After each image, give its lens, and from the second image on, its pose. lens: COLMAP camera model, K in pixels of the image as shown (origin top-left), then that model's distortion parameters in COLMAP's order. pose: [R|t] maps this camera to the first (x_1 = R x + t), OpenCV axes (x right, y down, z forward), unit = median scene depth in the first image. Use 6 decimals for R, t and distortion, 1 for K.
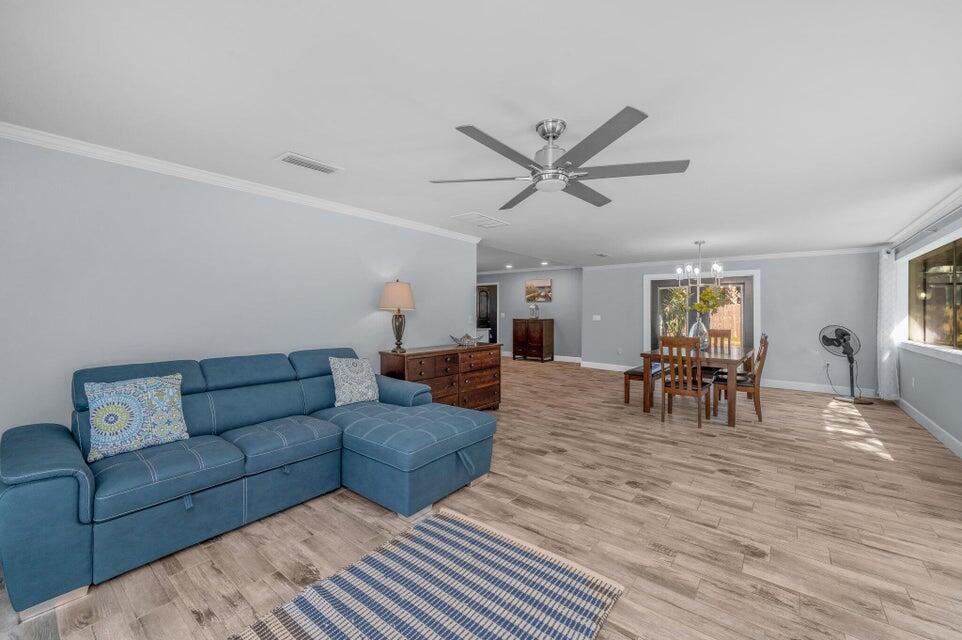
lens RADIAL K [[389.1, 0, 482.1], [0, 389.1, 303.6], [0, 0, 1]] dist [0.000243, 0.000059]
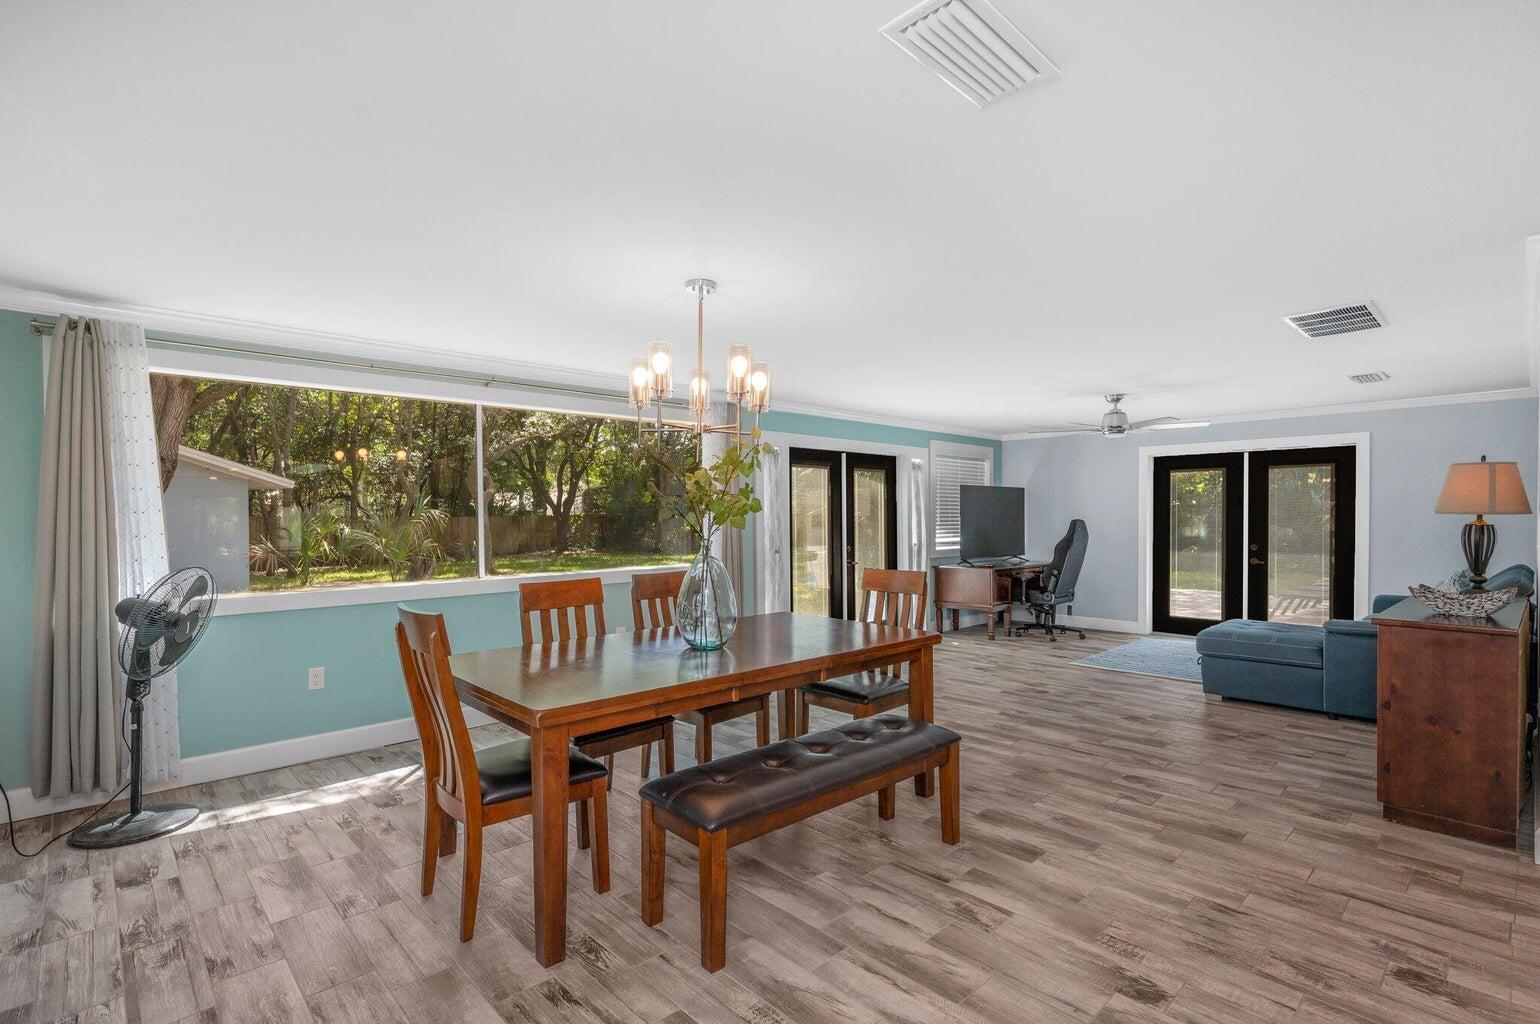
lens RADIAL K [[744.6, 0, 776.7], [0, 744.6, 524.7], [0, 0, 1]] dist [0.021825, 0.000123]
pose [[-0.992235, 0.000074, 0.124377, 0.637430], [-0.001285, 0.999940, -0.010849, 0.046856], [-0.124371, -0.010925, -0.992176, 2.307414]]
